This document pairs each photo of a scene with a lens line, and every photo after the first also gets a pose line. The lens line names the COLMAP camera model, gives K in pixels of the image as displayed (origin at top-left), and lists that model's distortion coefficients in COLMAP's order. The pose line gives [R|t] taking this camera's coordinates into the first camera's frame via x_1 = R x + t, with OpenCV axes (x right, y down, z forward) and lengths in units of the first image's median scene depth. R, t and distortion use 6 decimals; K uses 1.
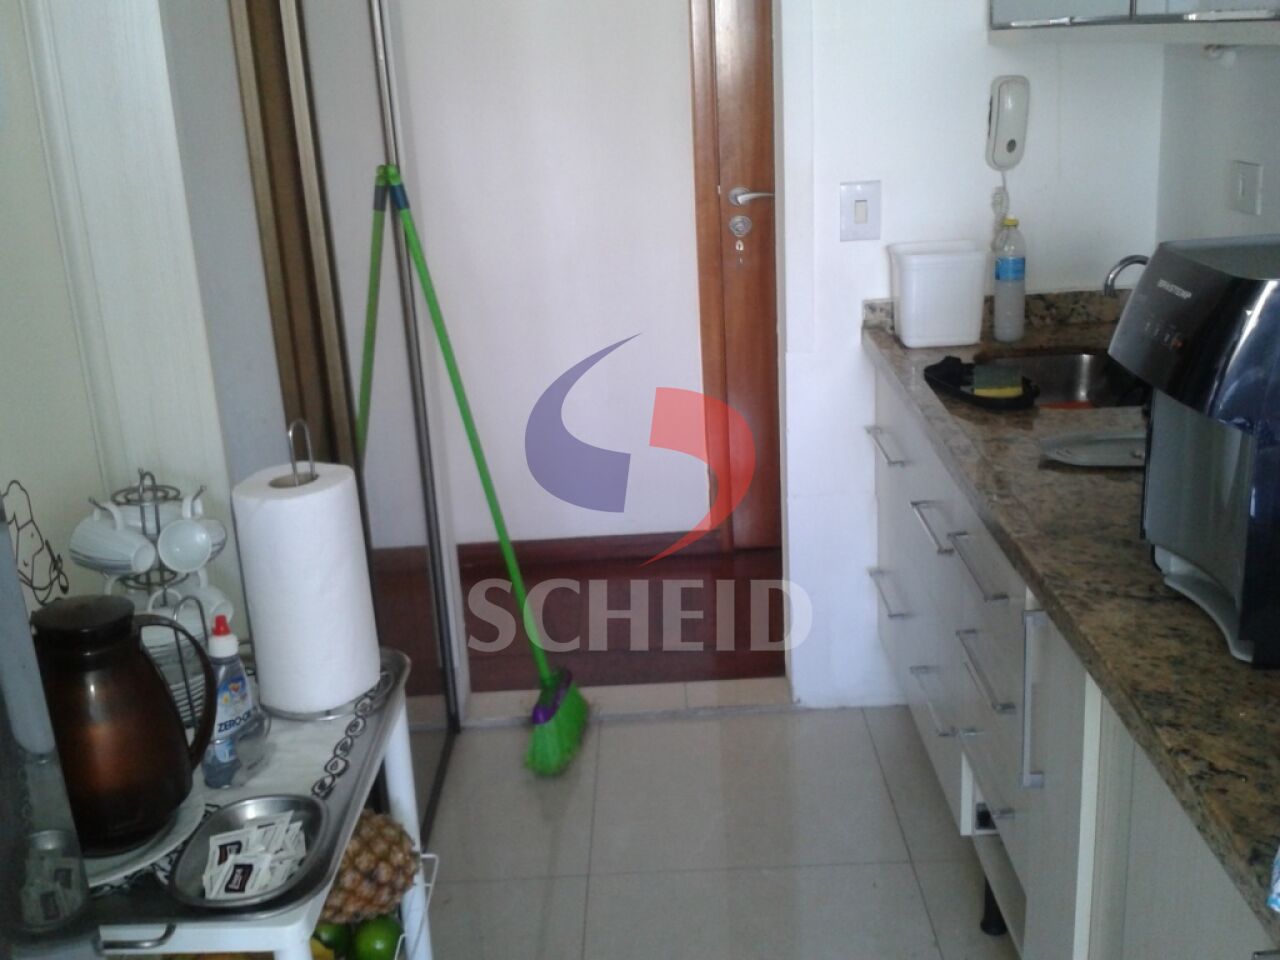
lens RADIAL K [[1260.2, 0, 637.0], [0, 1260.2, 459.8], [0, 0, 1]] dist [0.140521, -0.391451]
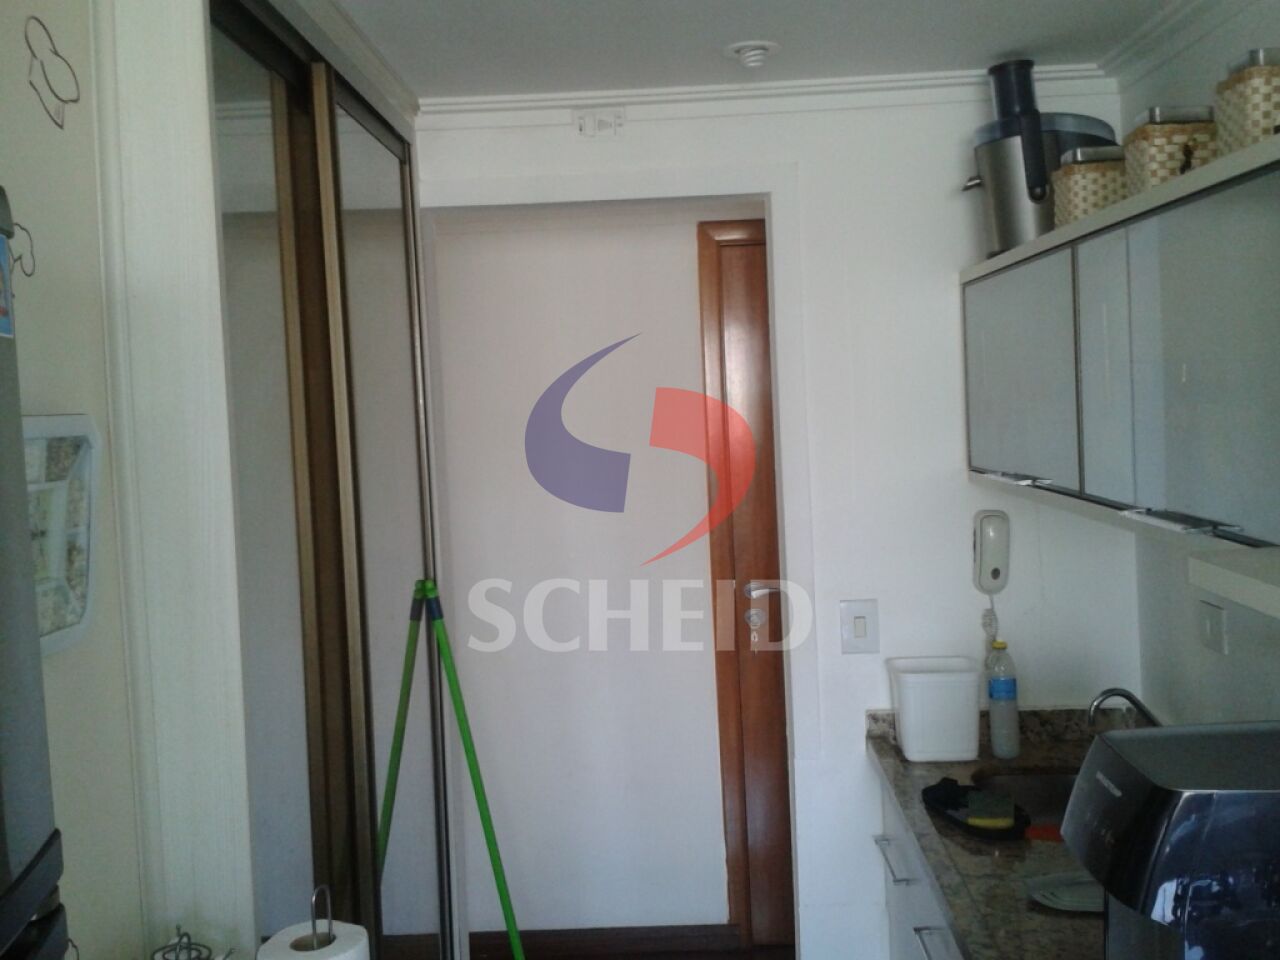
lens RADIAL K [[1270.9, 0, 639.6], [0, 1270.9, 452.4], [0, 0, 1]] dist [0.179285, -0.477928]
pose [[0.999506, 0.009368, -0.029999, 0.021460], [-0.016631, 0.967599, -0.251943, -0.064392], [0.026667, 0.252317, 0.967277, -0.094751]]
